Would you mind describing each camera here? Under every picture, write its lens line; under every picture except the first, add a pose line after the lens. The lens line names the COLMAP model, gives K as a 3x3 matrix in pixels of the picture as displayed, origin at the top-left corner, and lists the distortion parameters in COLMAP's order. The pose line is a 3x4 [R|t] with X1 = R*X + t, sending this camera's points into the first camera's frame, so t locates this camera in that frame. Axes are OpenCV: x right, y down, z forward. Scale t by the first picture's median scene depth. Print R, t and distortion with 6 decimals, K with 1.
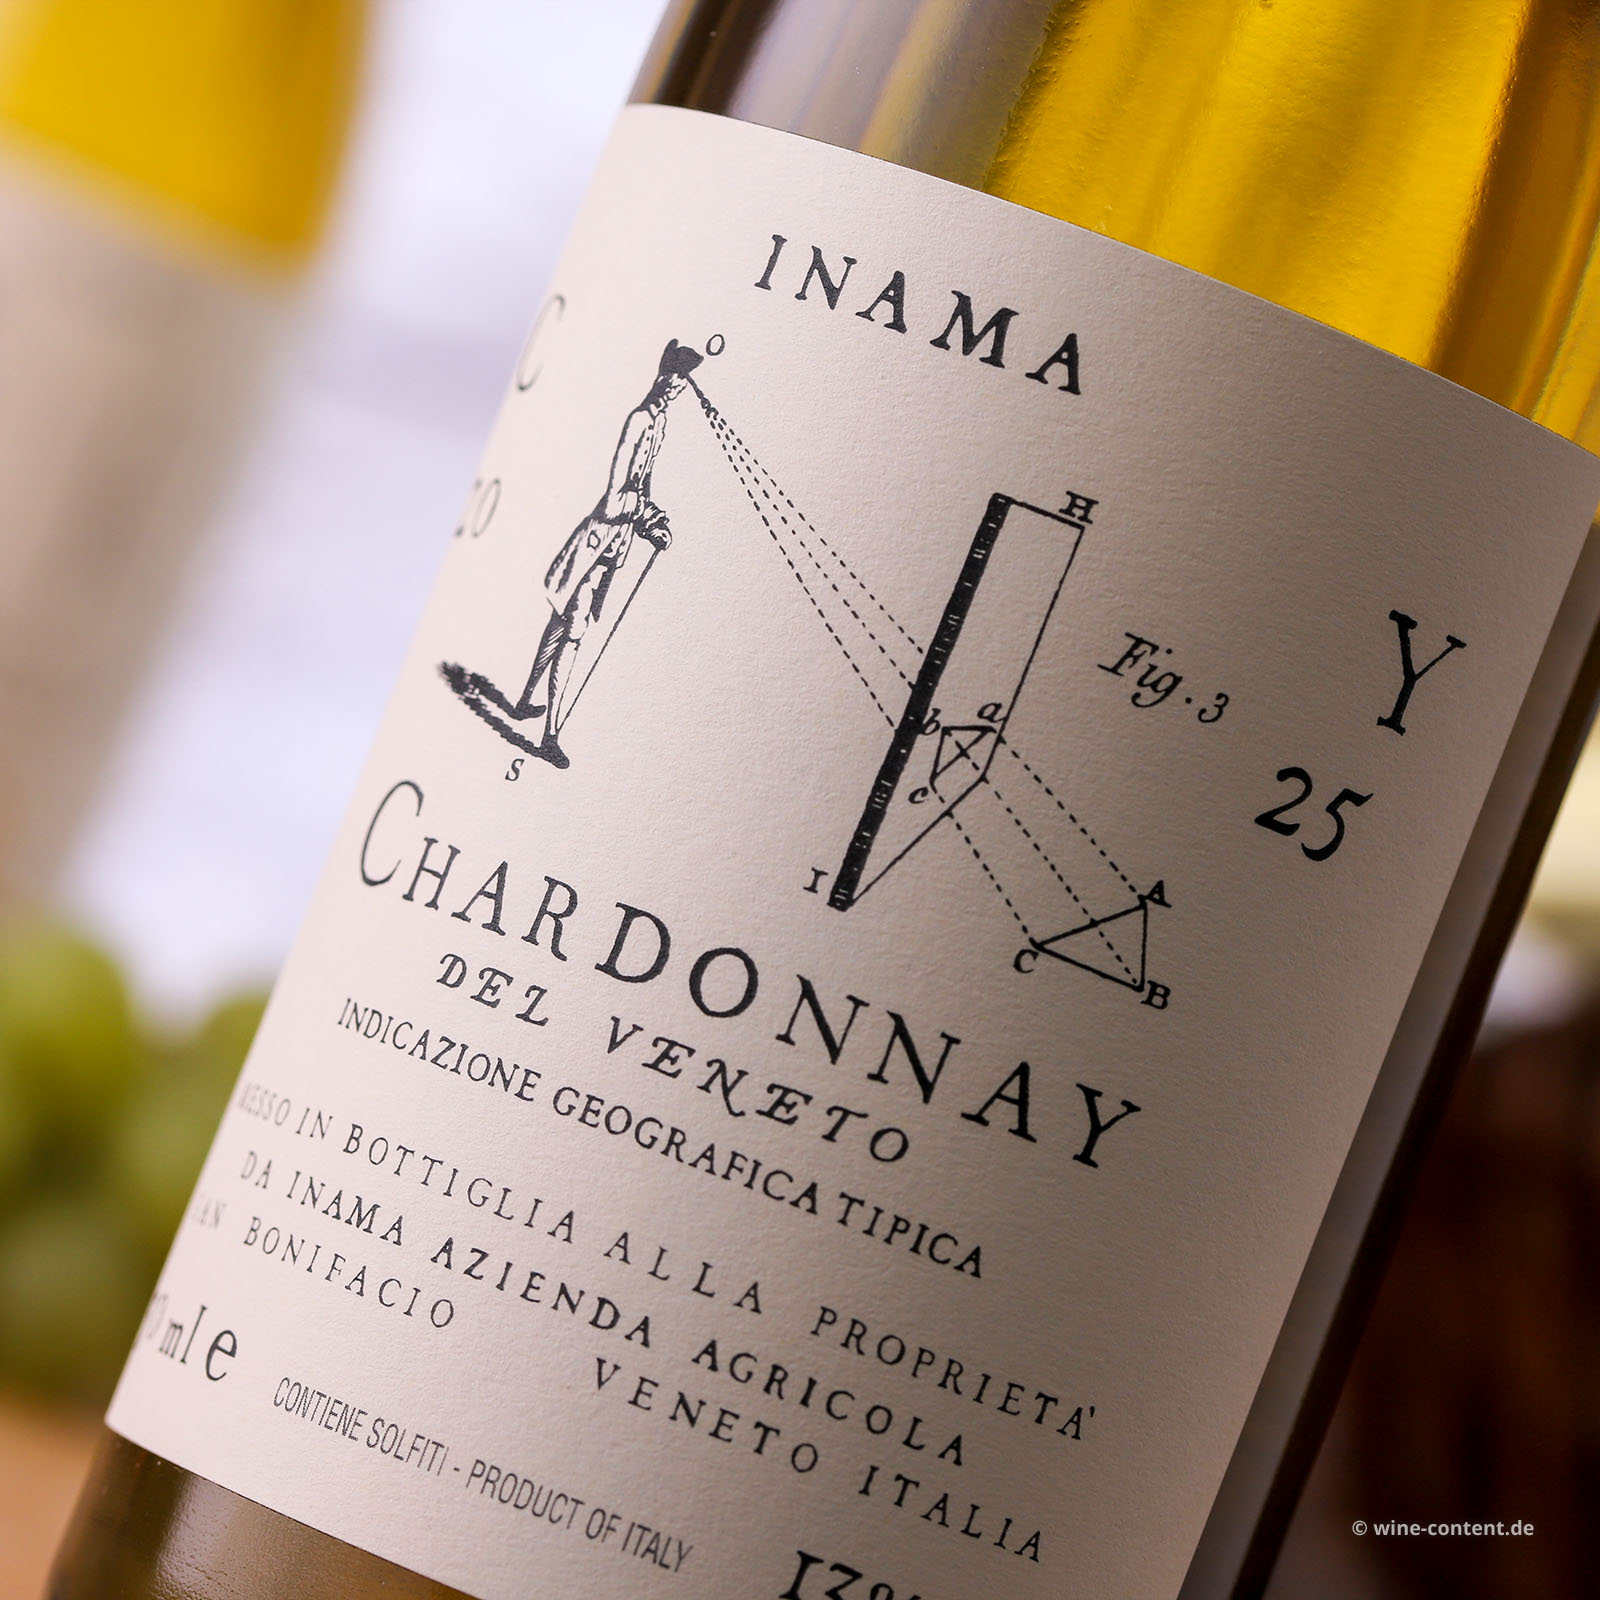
lens RADIAL K [[8798.5, 0, 798.0], [0, 8798.5, 800.0], [0, 0, 1]] dist [0.001507, 0.000000]
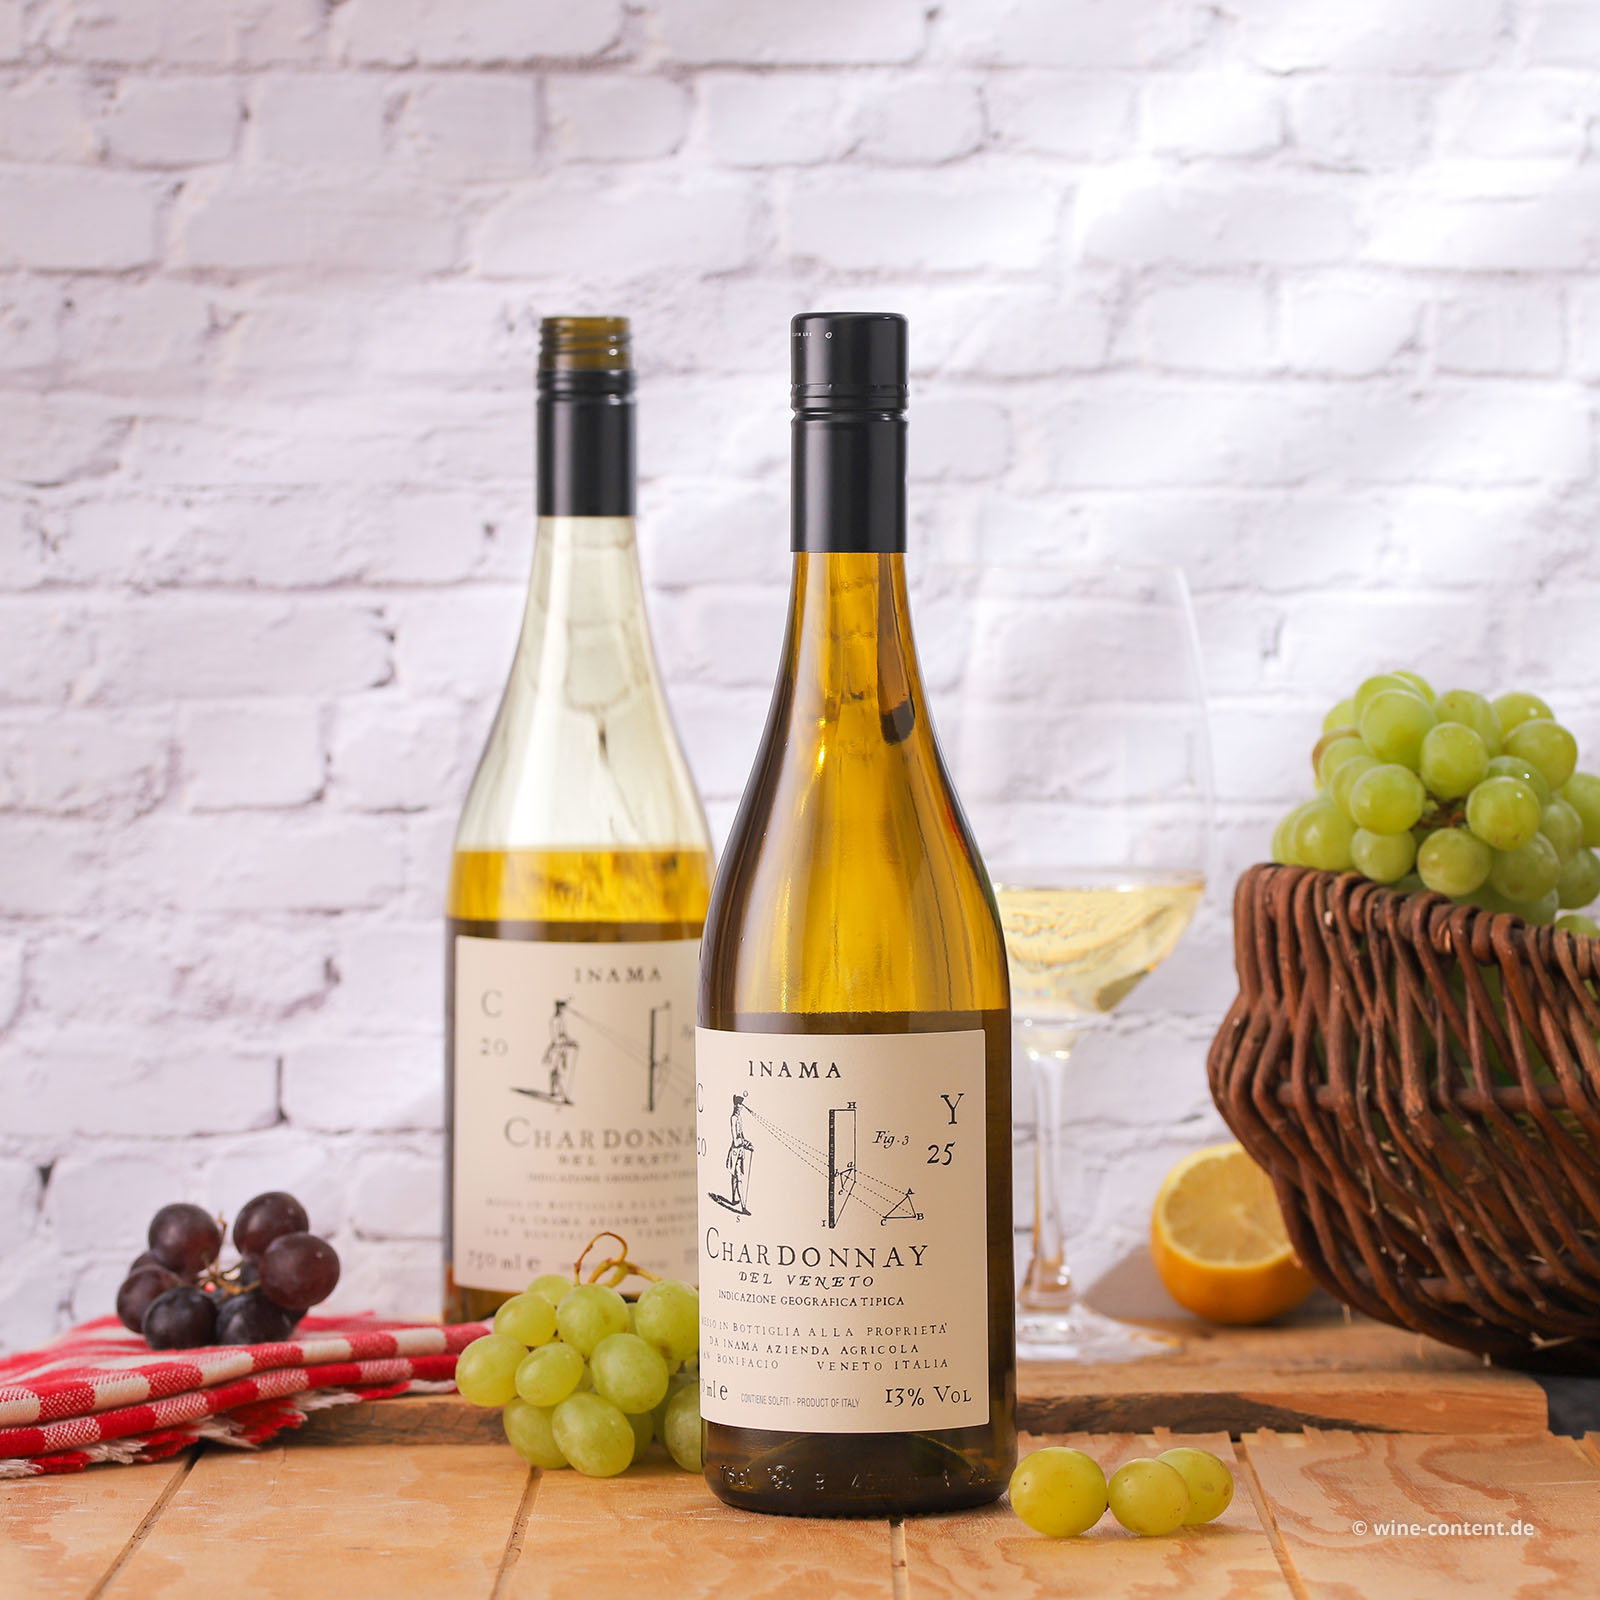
lens RADIAL K [[8798.5, 0, 800.2], [0, 8798.5, 800.0], [0, 0, 1]] dist [0.001507, 0.000000]
pose [[0.927197, -0.370766, -0.053271, 0.258628], [0.374025, 0.924120, 0.078148, -0.453105], [0.020254, -0.092384, 0.995517, -2.710021]]
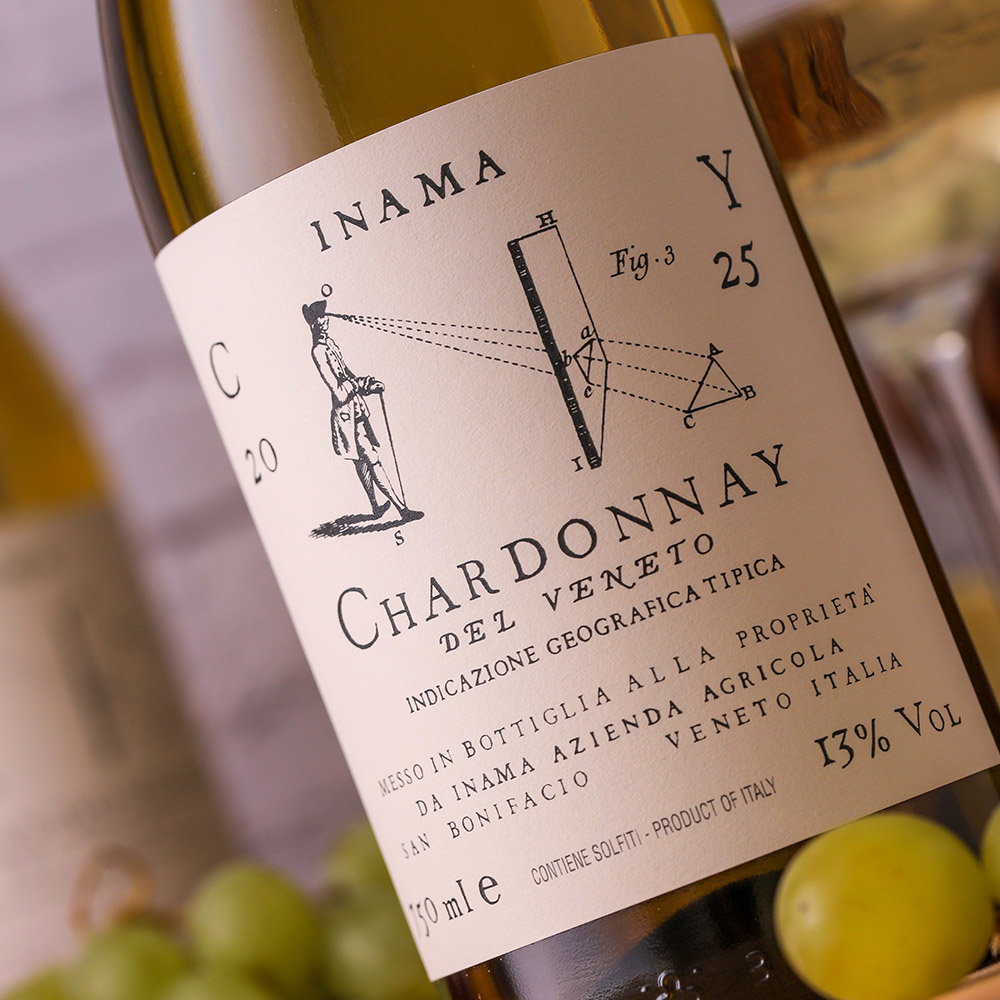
lens RADIAL K [[5499.1, 0, 500.0], [0, 5499.1, 500.1], [0, 0, 1]] dist [0.001507, 0.000000]
pose [[0.727488, -0.654580, 0.205635, -0.249638], [0.662076, 0.748371, 0.039954, -0.041562], [-0.180044, 0.107079, 0.977813, -0.116988]]
